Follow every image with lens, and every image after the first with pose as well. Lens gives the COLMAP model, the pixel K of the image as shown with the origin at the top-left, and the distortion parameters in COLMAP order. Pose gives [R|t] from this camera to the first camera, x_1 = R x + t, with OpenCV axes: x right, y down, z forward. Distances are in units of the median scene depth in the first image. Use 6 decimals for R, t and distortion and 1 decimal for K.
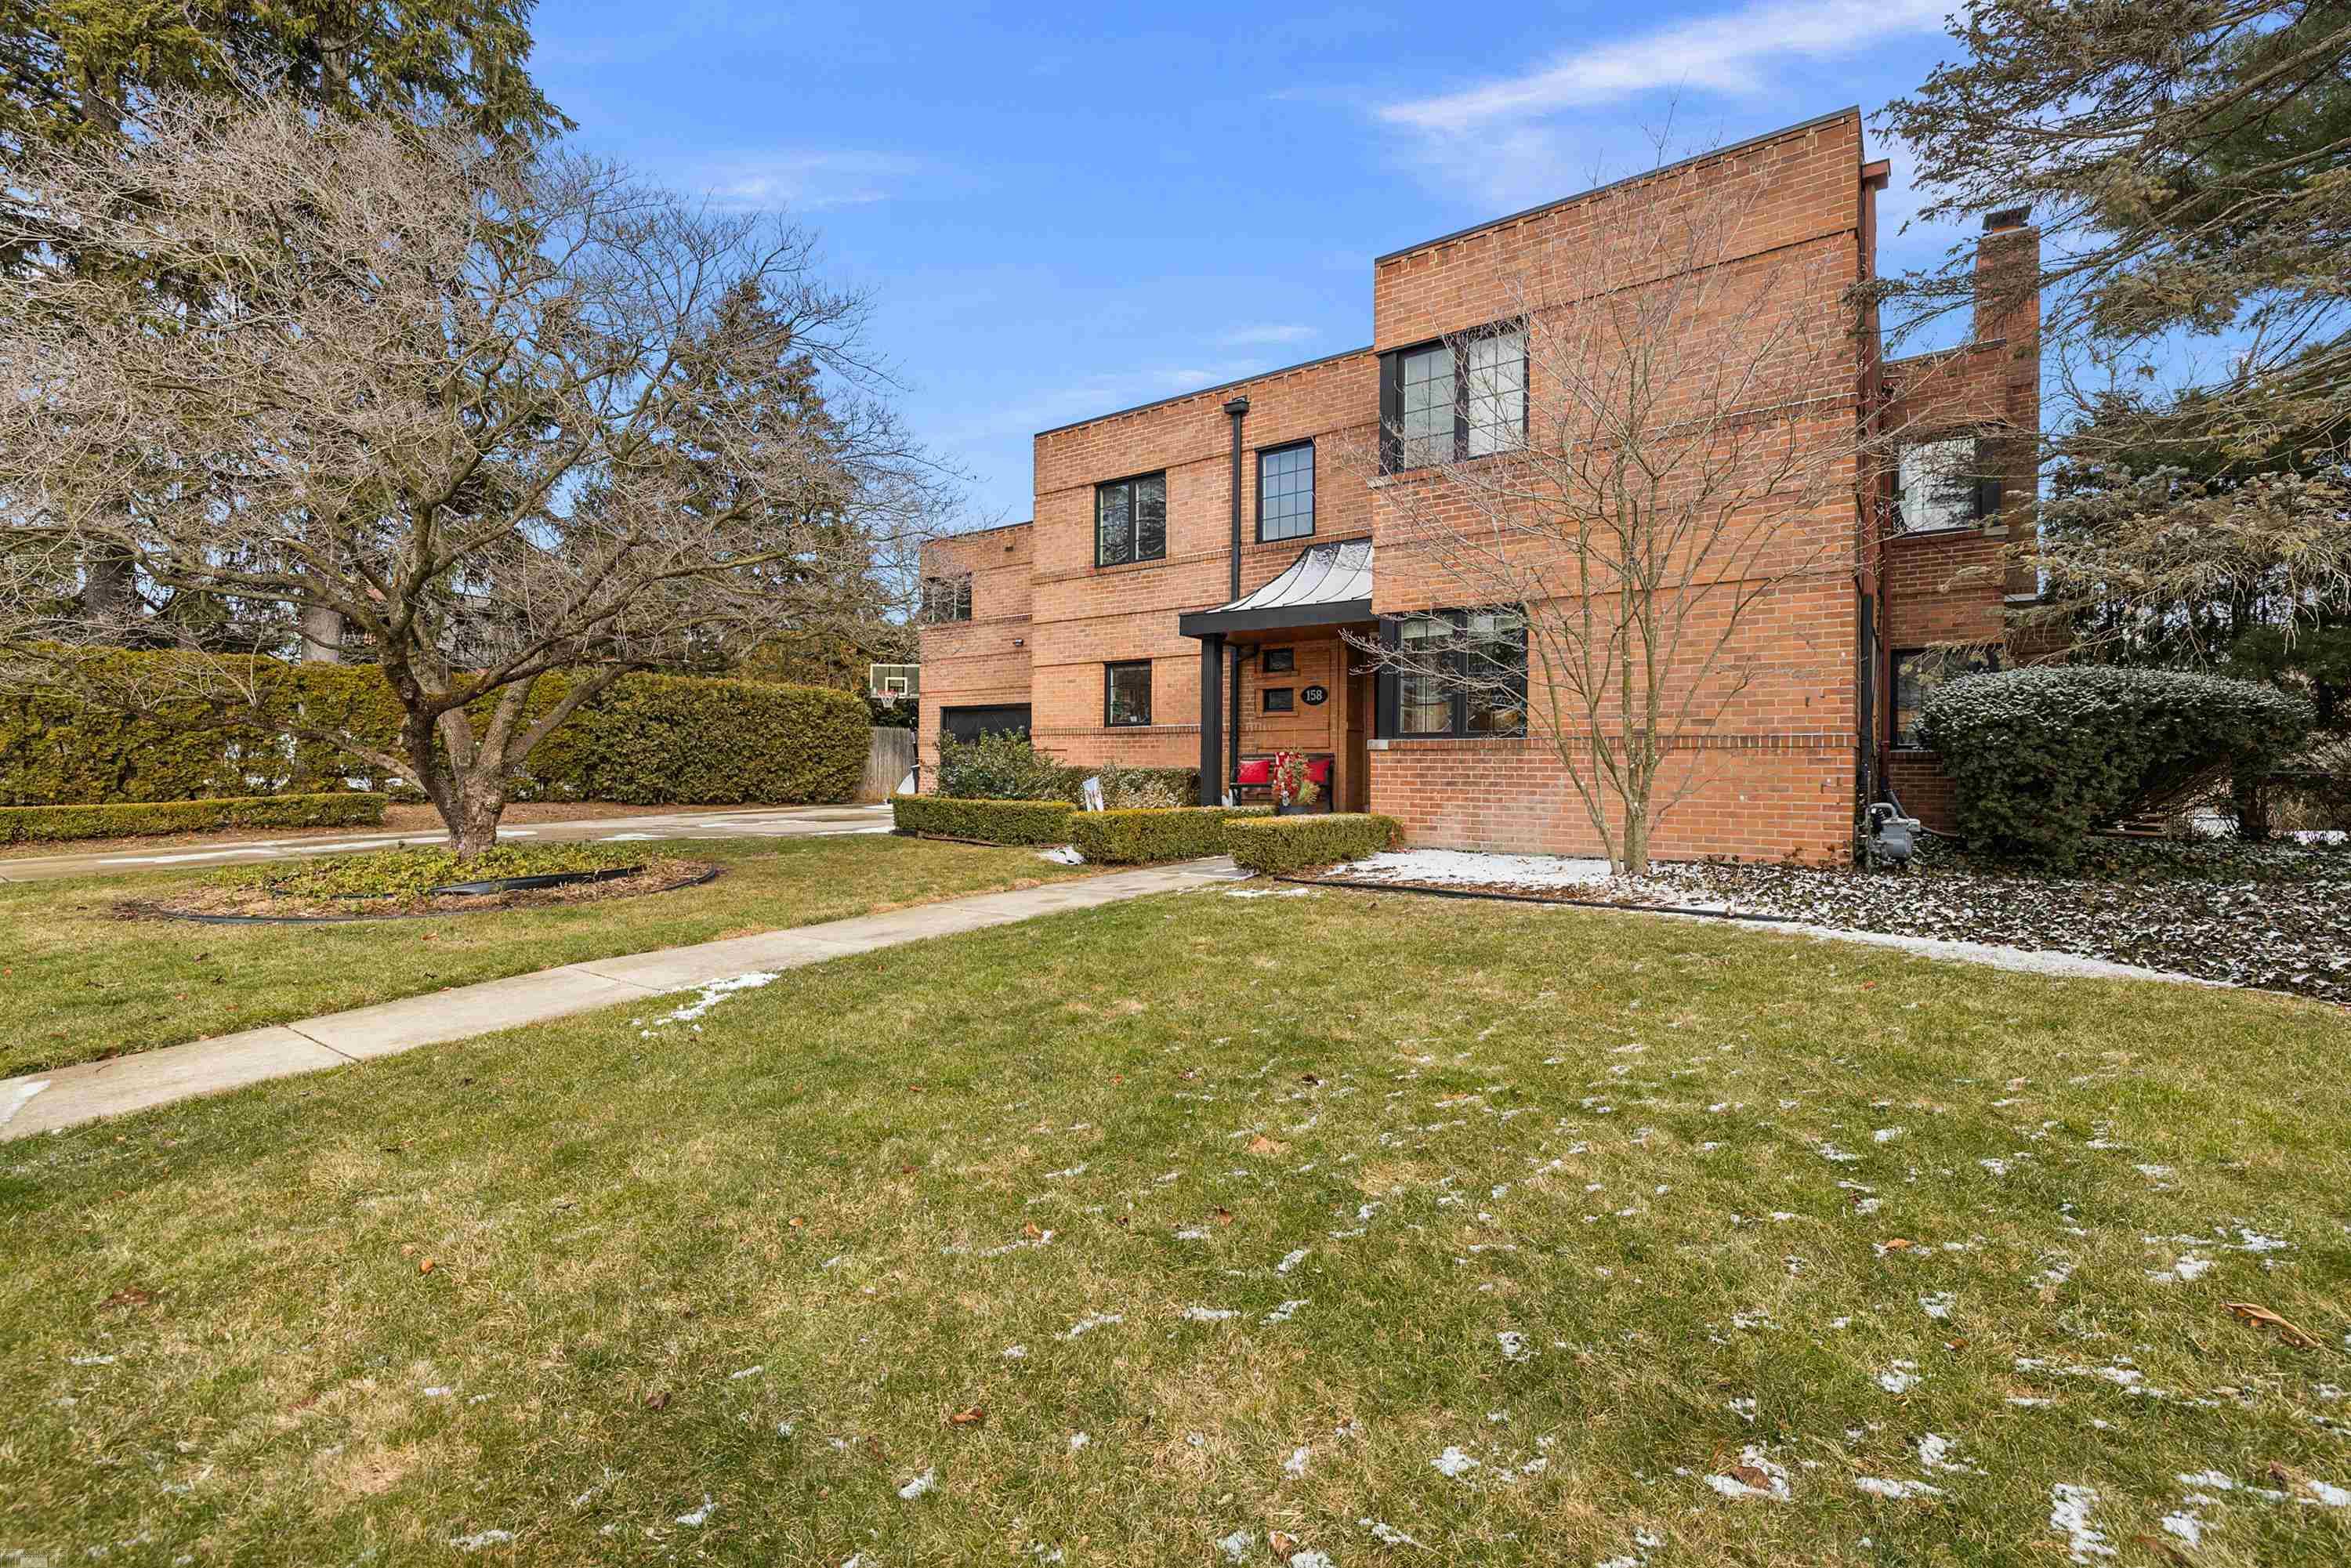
lens RADIAL K [[1000.3, 0, 1175.6], [0, 1000.3, 756.2], [0, 0, 1]] dist [-0.000159, 0.000074]
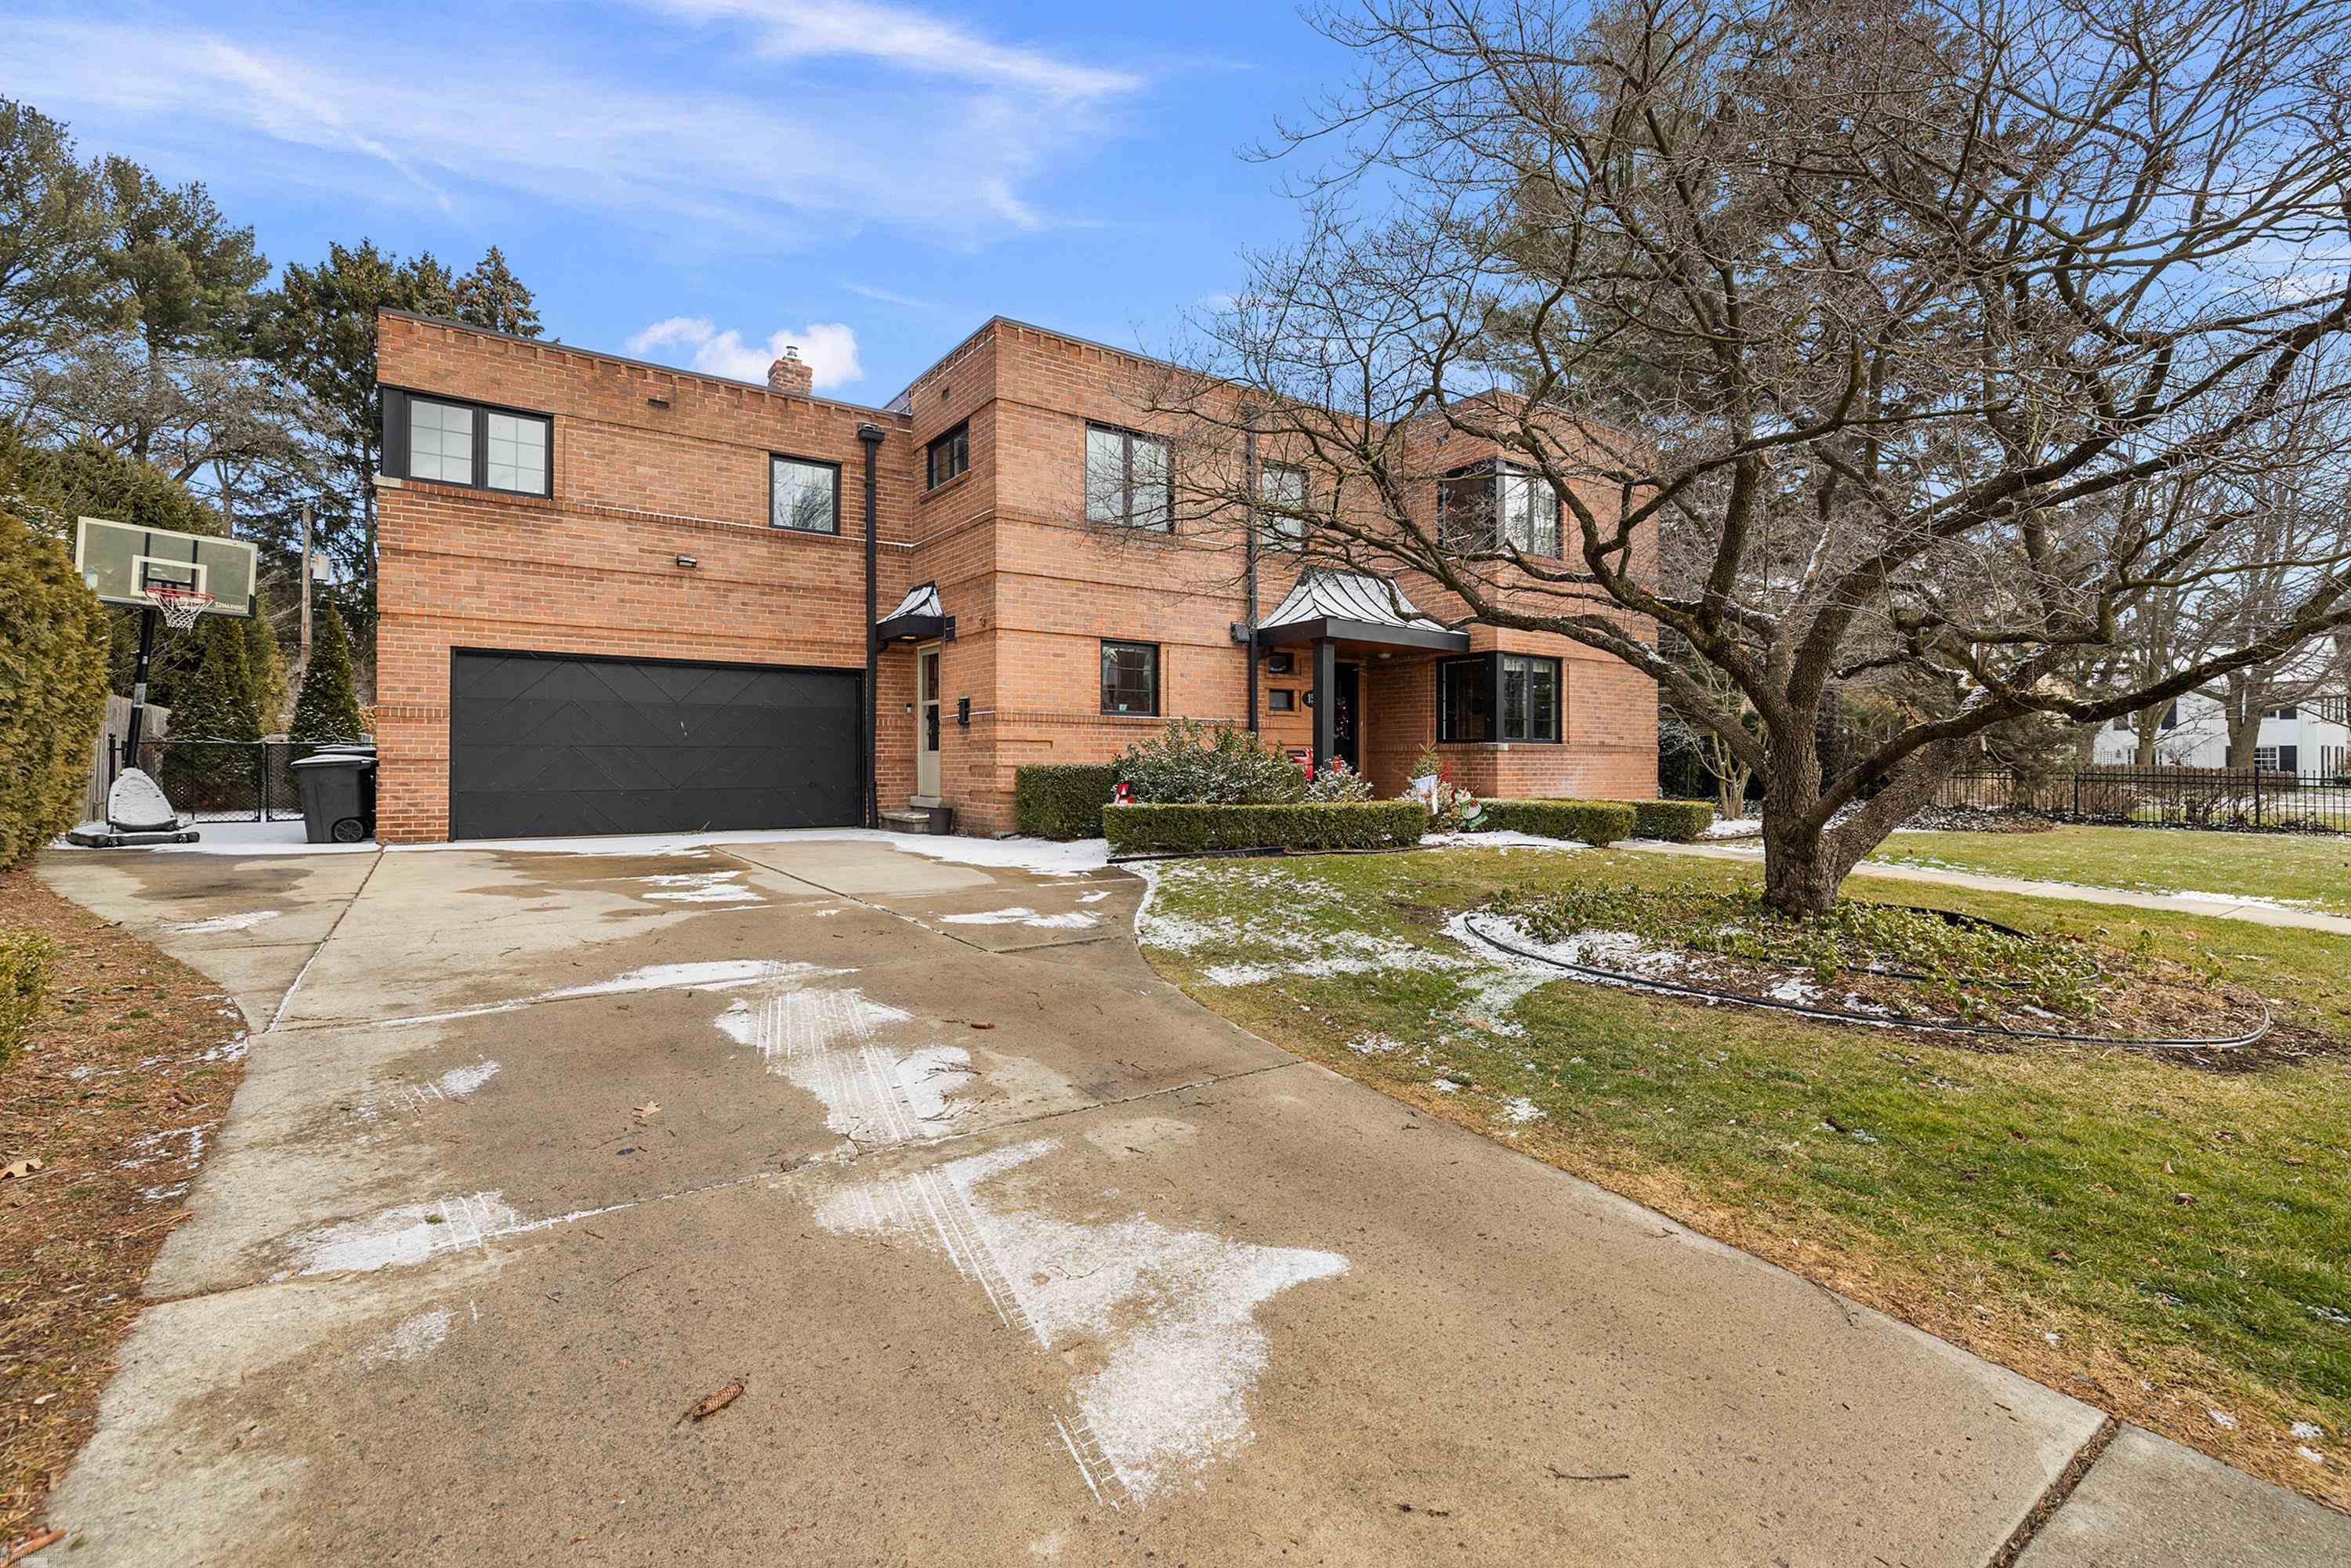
lens RADIAL K [[1000.3, 0, 1175.6], [0, 1000.3, 756.2], [0, 0, 1]] dist [-0.000159, 0.000074]
pose [[0.339244, -0.002418, 0.940695, -0.942357], [-0.014451, 0.999865, 0.007781, -0.002404], [-0.940587, -0.016233, 0.339164, 0.731735]]
